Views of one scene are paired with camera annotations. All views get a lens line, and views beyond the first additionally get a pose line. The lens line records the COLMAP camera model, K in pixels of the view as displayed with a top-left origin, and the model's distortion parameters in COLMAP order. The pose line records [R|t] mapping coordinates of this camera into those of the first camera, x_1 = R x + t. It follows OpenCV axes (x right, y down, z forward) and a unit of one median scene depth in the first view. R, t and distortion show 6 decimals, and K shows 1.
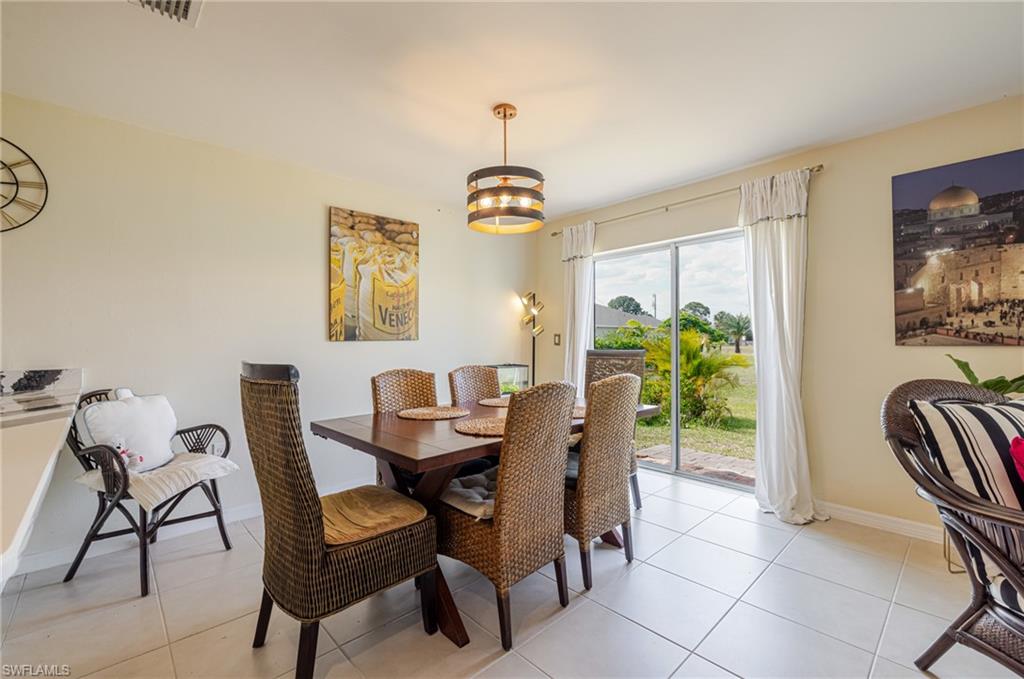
lens RADIAL K [[433.3, 0, 512.4], [0, 433.3, 334.7], [0, 0, 1]] dist [-0.001191, 0.000541]
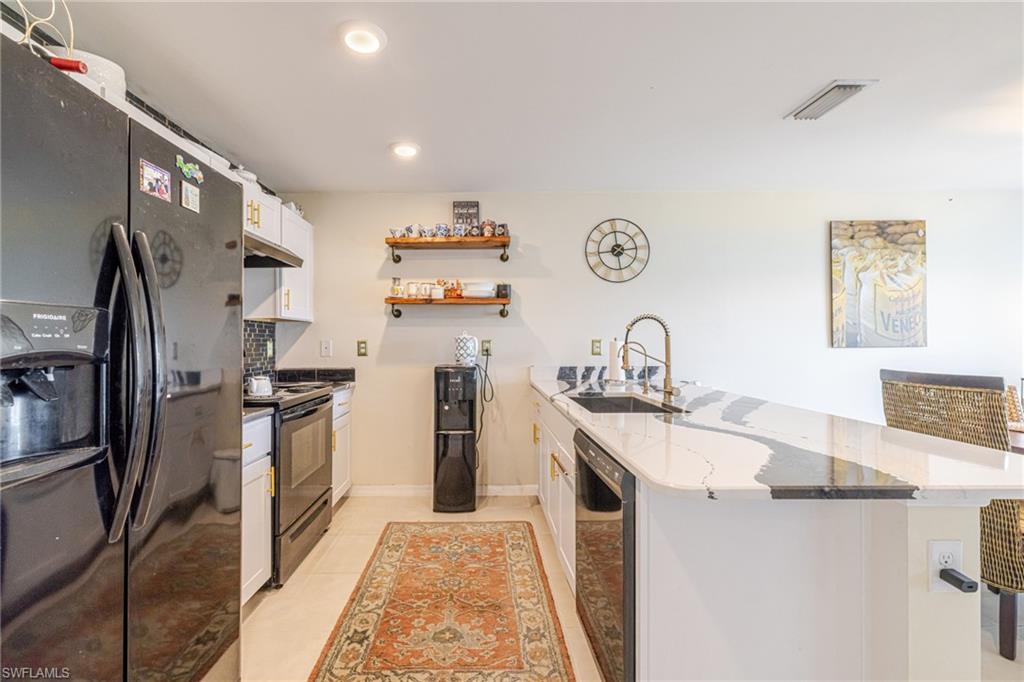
lens RADIAL K [[445.0, 0, 480.8], [0, 445.0, 332.7], [0, 0, 1]] dist [-0.001643, -0.000070]
pose [[0.726513, -0.006692, -0.687120, -0.325490], [0.009383, 0.999956, 0.000182, -0.033069], [0.687088, -0.006579, 0.726544, -0.425657]]
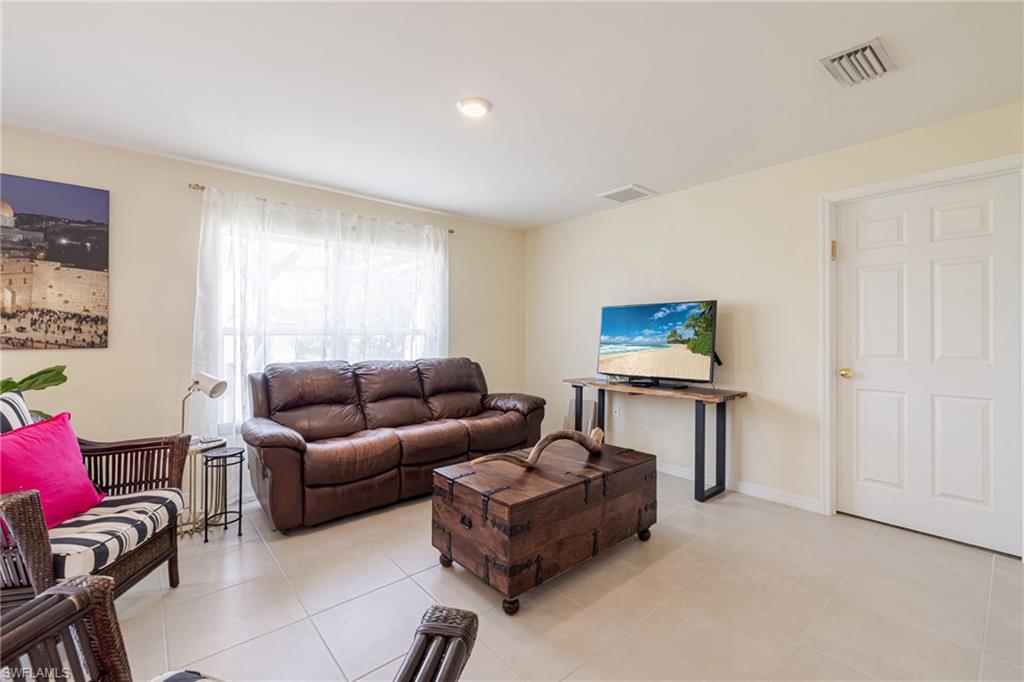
lens RADIAL K [[431.3, 0, 512.4], [0, 431.3, 339.2], [0, 0, 1]] dist [-0.000173, 0.000320]
pose [[0.059110, -0.001368, 0.998251, 0.062839], [-0.011659, 0.999930, 0.002061, -0.013550], [-0.998183, -0.011761, 0.059090, -0.245086]]
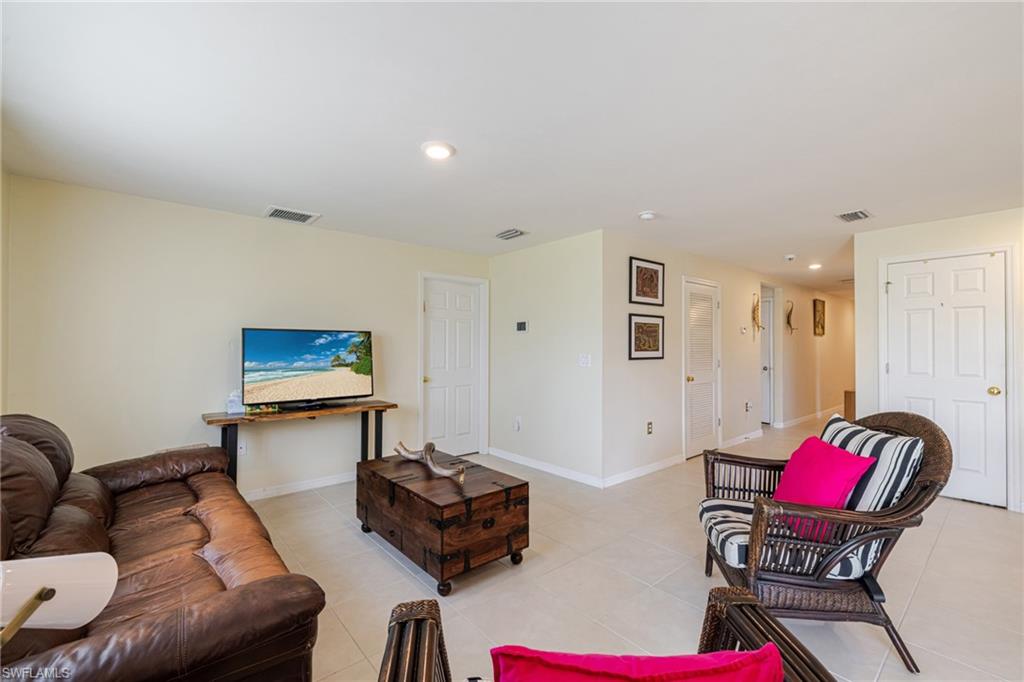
lens RADIAL K [[428.3, 0, 512.0], [0, 428.3, 341.0], [0, 0, 1]] dist [0.001184, -0.000407]
pose [[-0.998444, 0.003920, 0.055630, 0.646399], [0.002507, 0.999673, -0.025440, -0.049809], [-0.055712, -0.025260, -0.998127, 0.683436]]
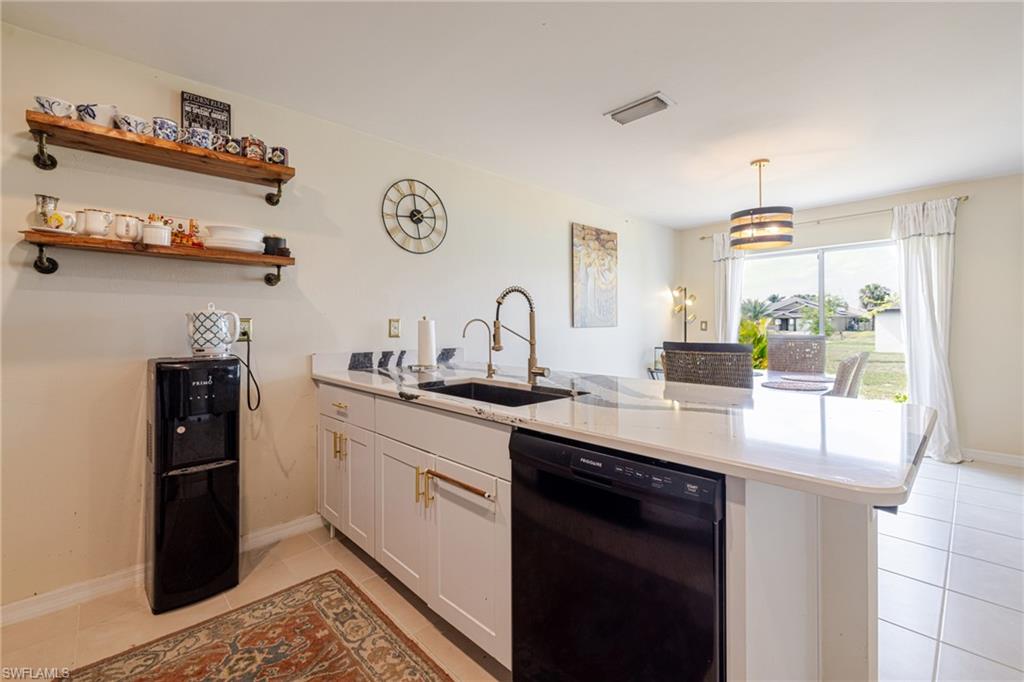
lens RADIAL K [[438.6, 0, 514.8], [0, 438.6, 323.4], [0, 0, 1]] dist [-0.000473, -0.000073]
pose [[0.999992, 0.001595, 0.003729, -0.654363], [-0.001636, 0.999936, 0.011155, -0.012859], [-0.003711, -0.011161, 0.999931, -0.330709]]
